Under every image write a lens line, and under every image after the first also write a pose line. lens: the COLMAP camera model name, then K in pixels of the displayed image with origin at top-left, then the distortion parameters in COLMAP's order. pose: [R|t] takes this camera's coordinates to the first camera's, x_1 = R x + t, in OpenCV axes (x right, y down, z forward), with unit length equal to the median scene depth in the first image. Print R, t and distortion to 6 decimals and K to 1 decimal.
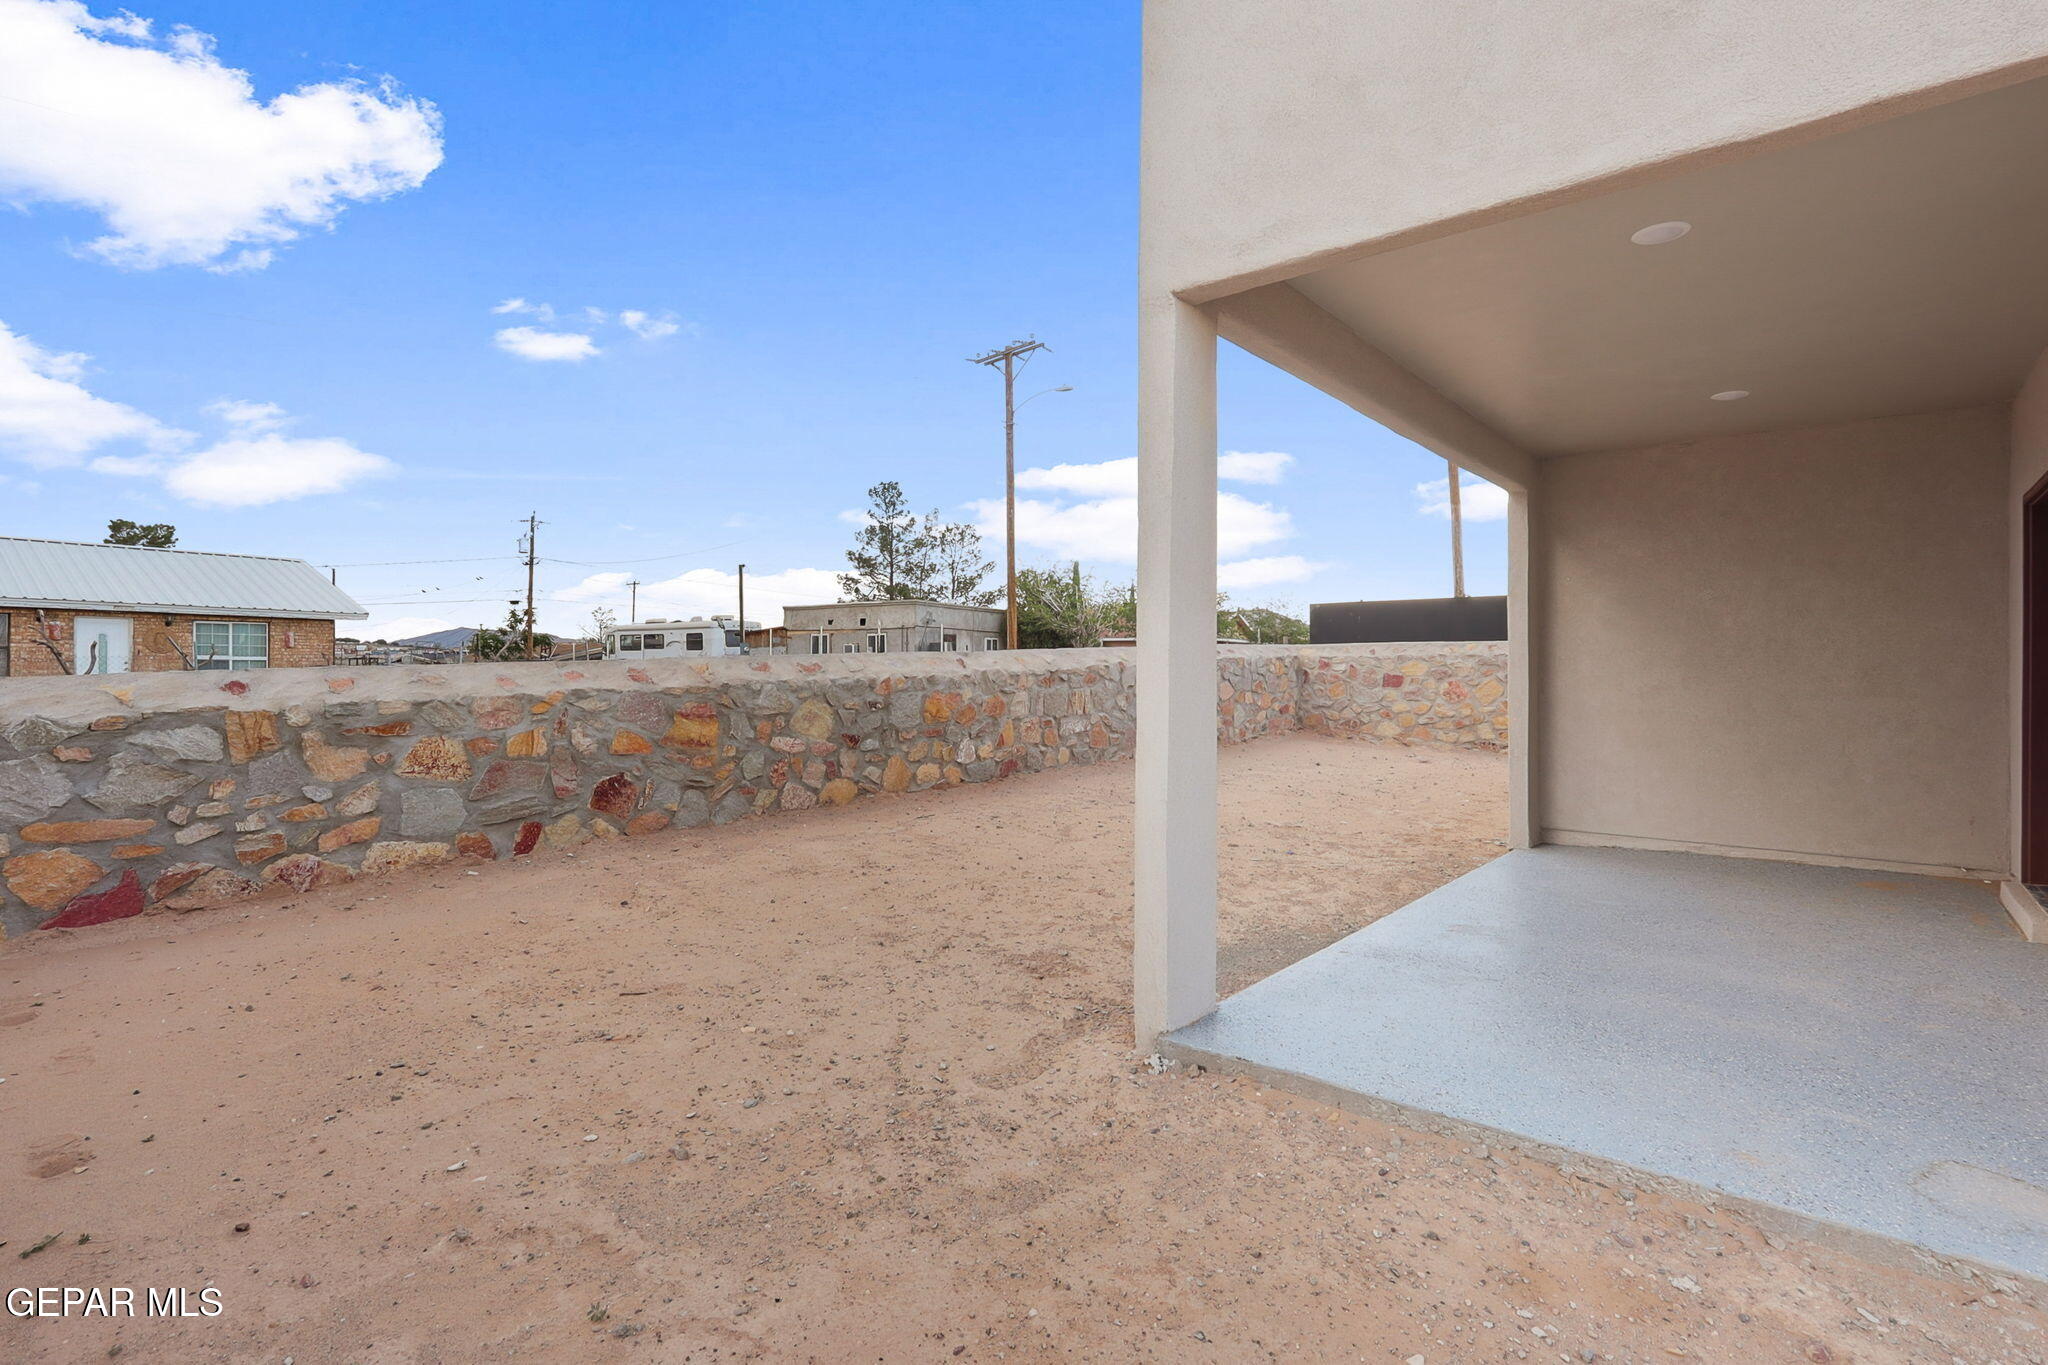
lens RADIAL K [[956.5, 0, 1041.6], [0, 956.5, 678.4], [0, 0, 1]] dist [-0.005548, 0.004009]
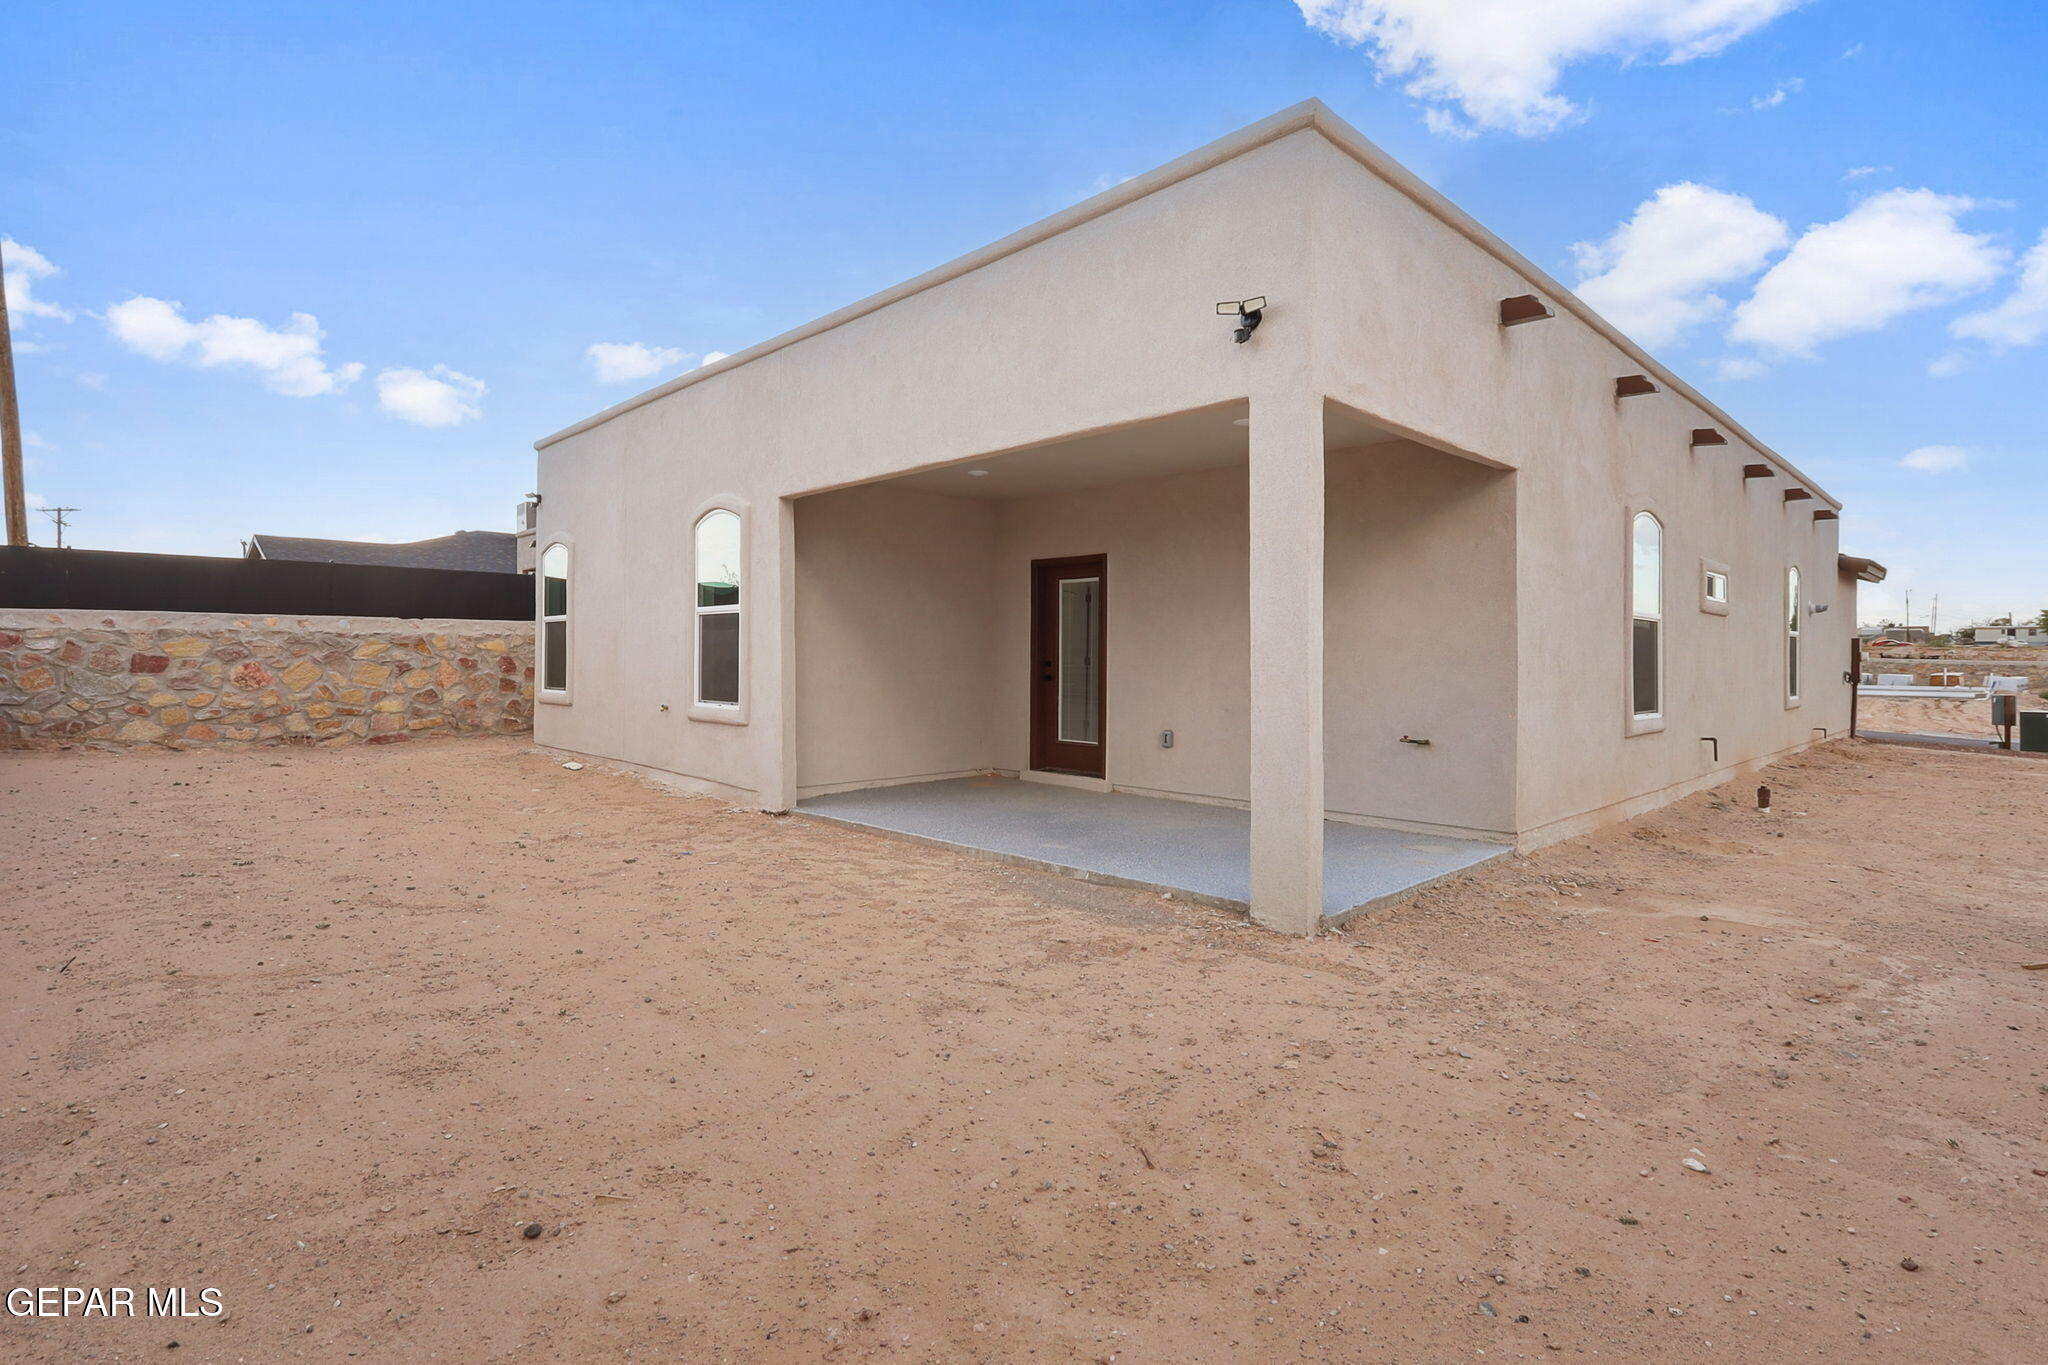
lens RADIAL K [[956.5, 0, 1025.2], [0, 956.5, 669.6], [0, 0, 1]] dist [-0.005548, 0.004009]
pose [[0.155786, -0.016955, 0.987645, -1.038235], [0.002821, 0.999856, 0.016719, -0.014310], [-0.987787, 0.000182, 0.155812, 0.941055]]
